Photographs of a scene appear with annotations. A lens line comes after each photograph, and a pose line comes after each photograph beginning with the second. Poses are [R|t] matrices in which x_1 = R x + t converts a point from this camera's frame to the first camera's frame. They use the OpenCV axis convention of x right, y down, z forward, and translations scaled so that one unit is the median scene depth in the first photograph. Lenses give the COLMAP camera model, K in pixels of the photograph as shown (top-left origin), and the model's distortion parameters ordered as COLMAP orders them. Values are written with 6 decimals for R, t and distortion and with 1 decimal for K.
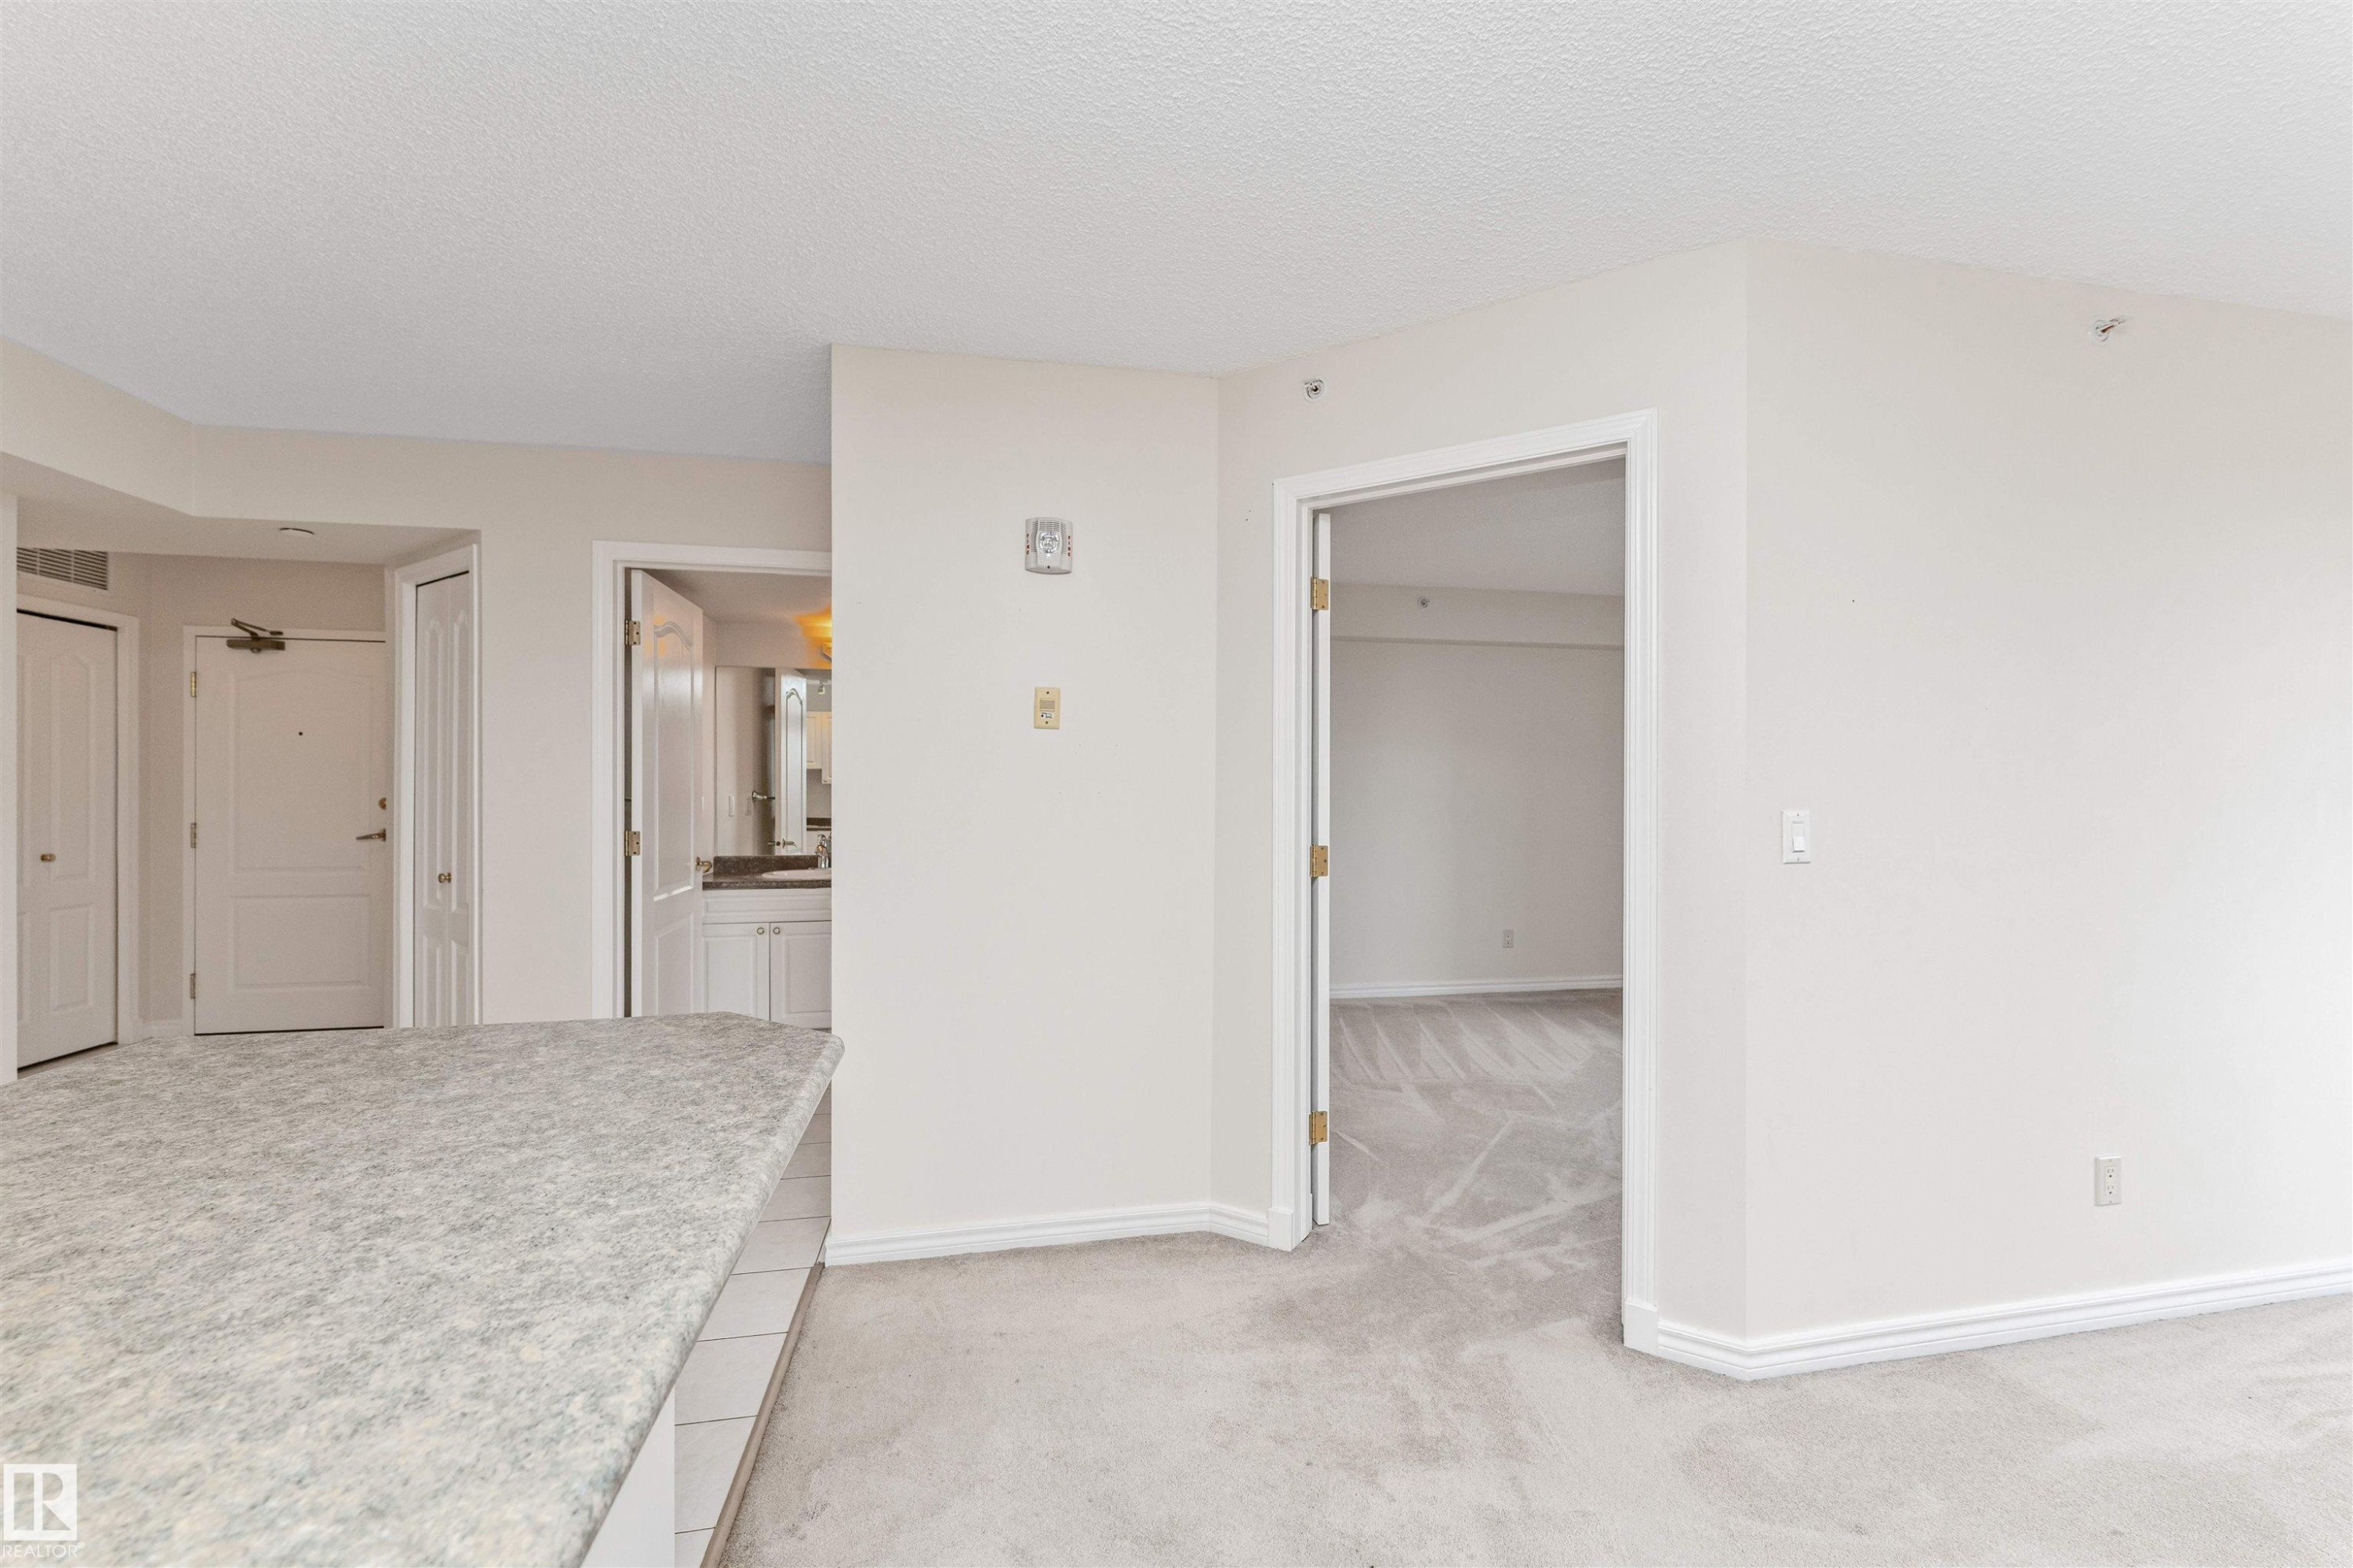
lens RADIAL K [[948.9, 0, 1170.0], [0, 948.9, 793.2], [0, 0, 1]] dist [0.000853, 0.000089]
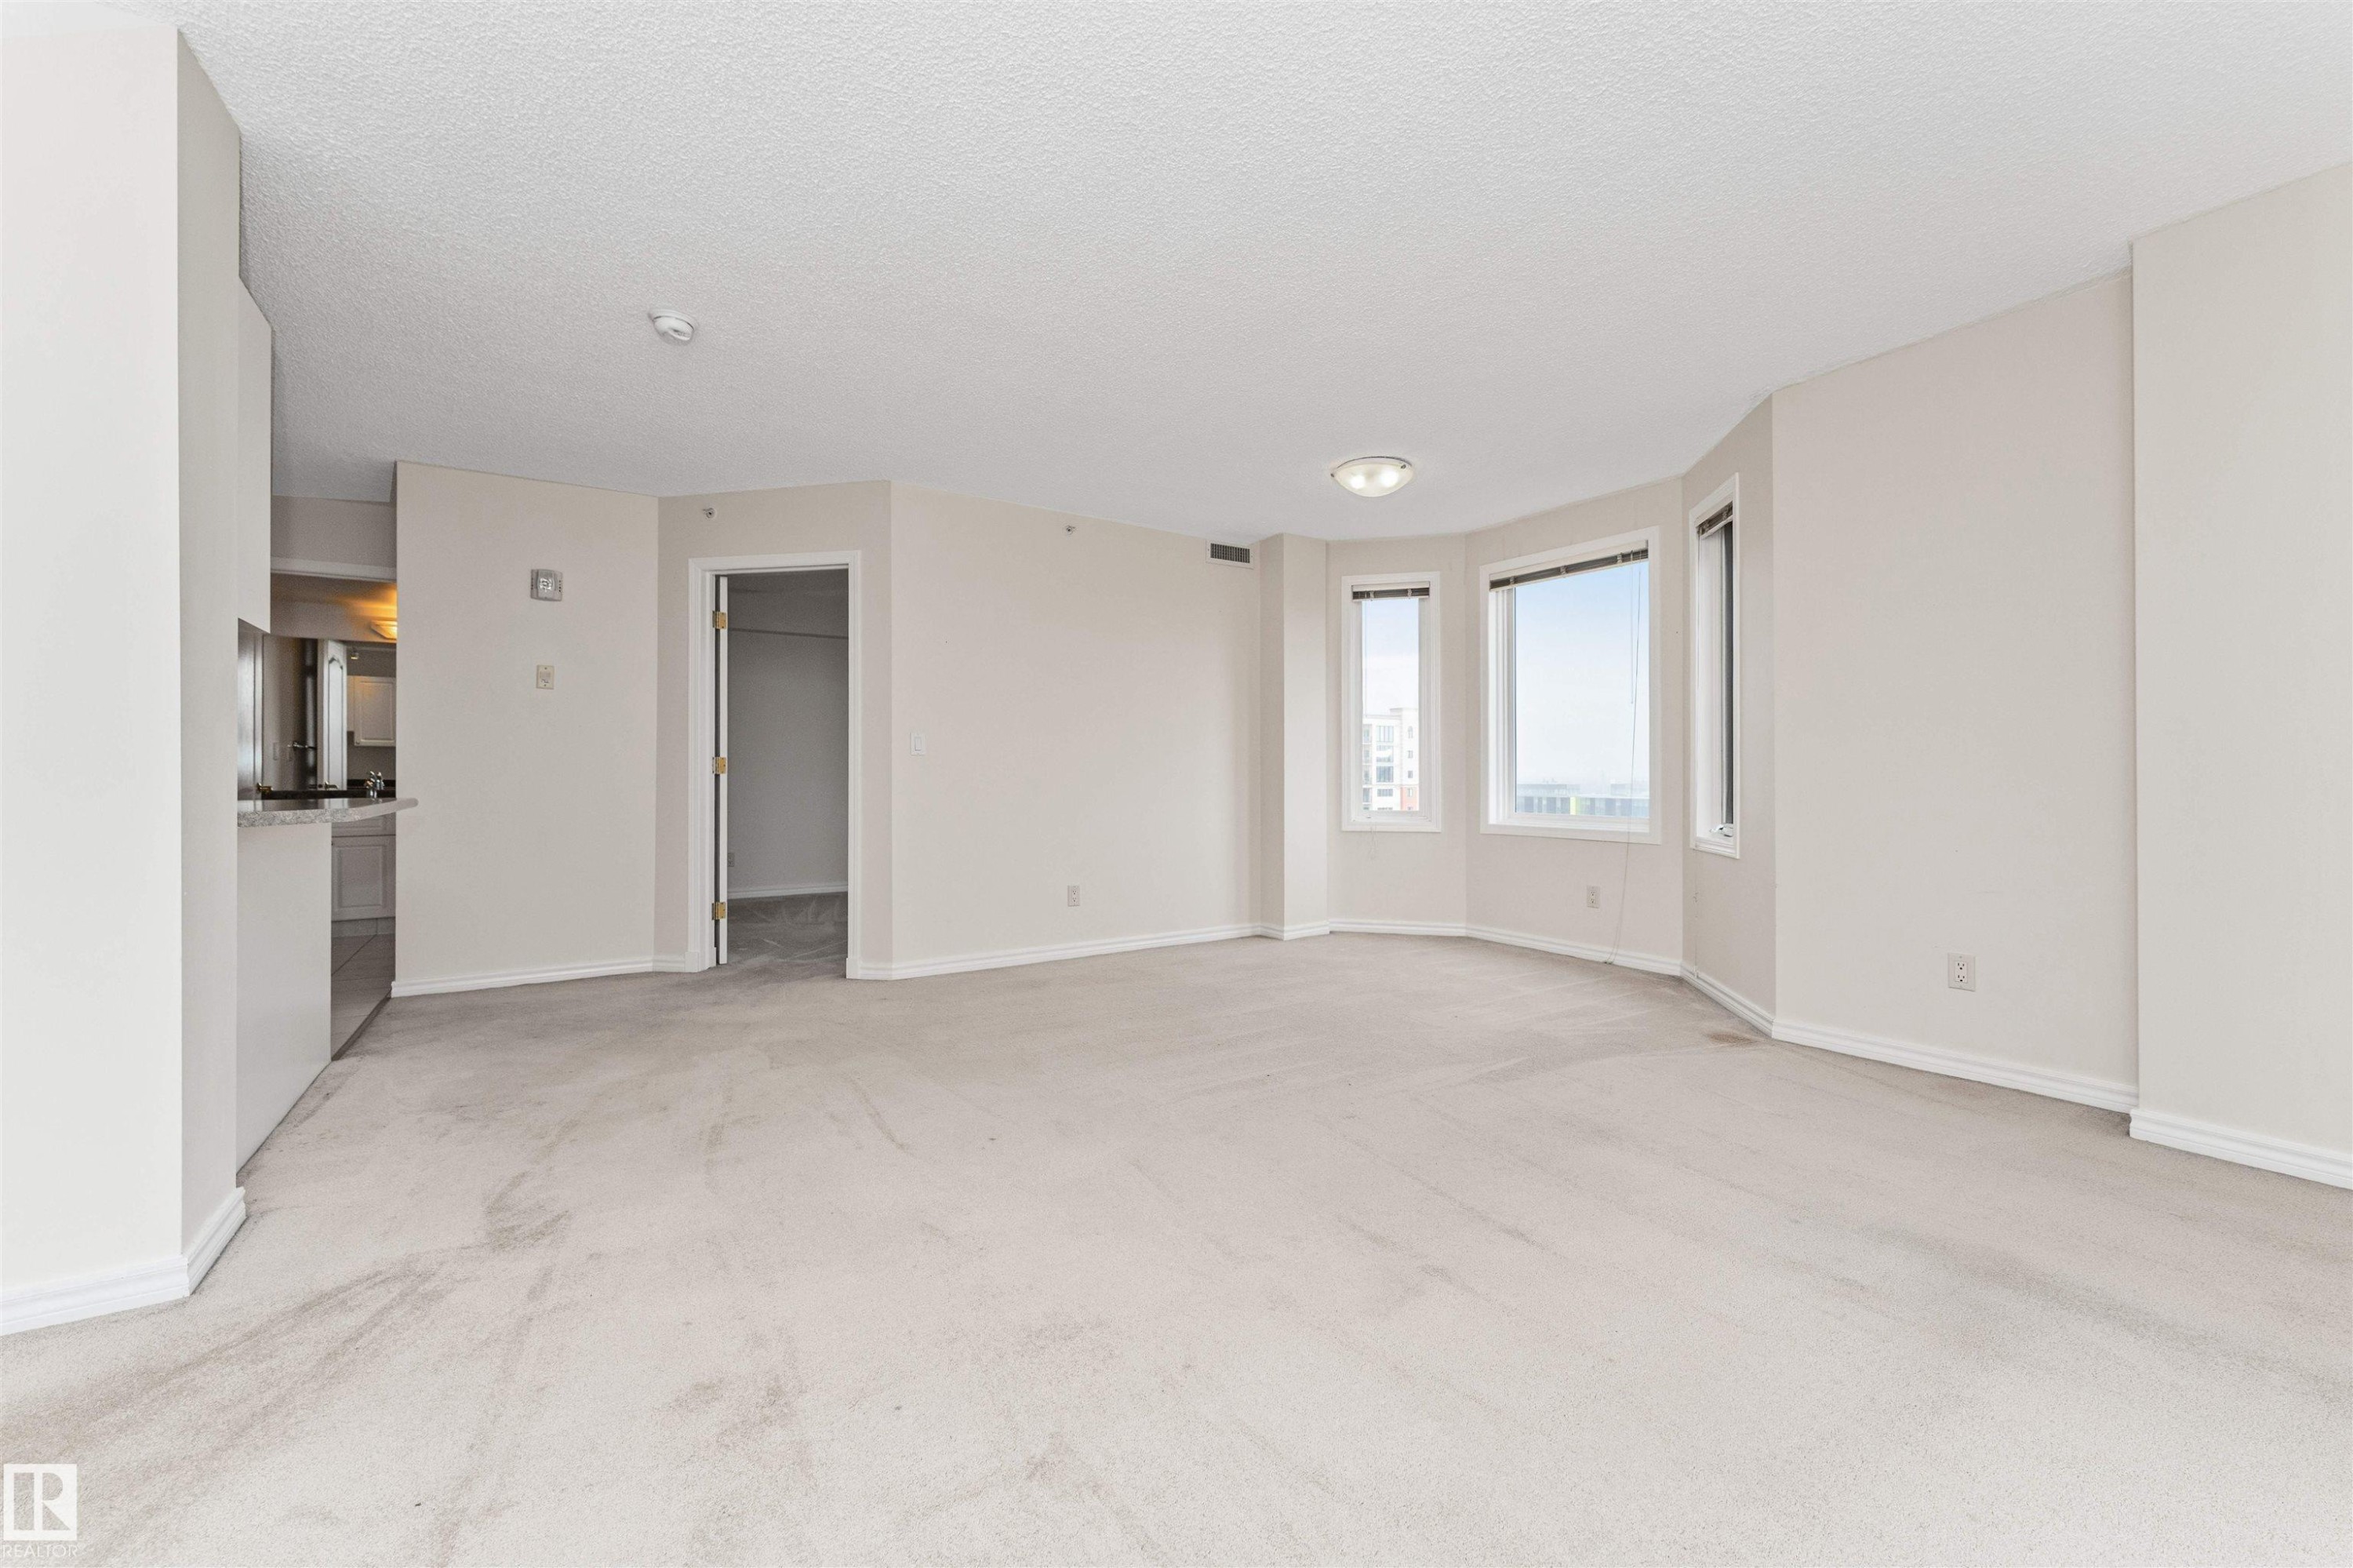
lens RADIAL K [[940.3, 0, 1171.5], [0, 940.3, 770.9], [0, 0, 1]] dist [0.001189, 0.000028]
pose [[0.929117, -0.002062, 0.369780, 0.307972], [0.005436, 0.999953, -0.008082, 0.106257], [-0.369746, 0.009519, 0.929084, -1.062537]]
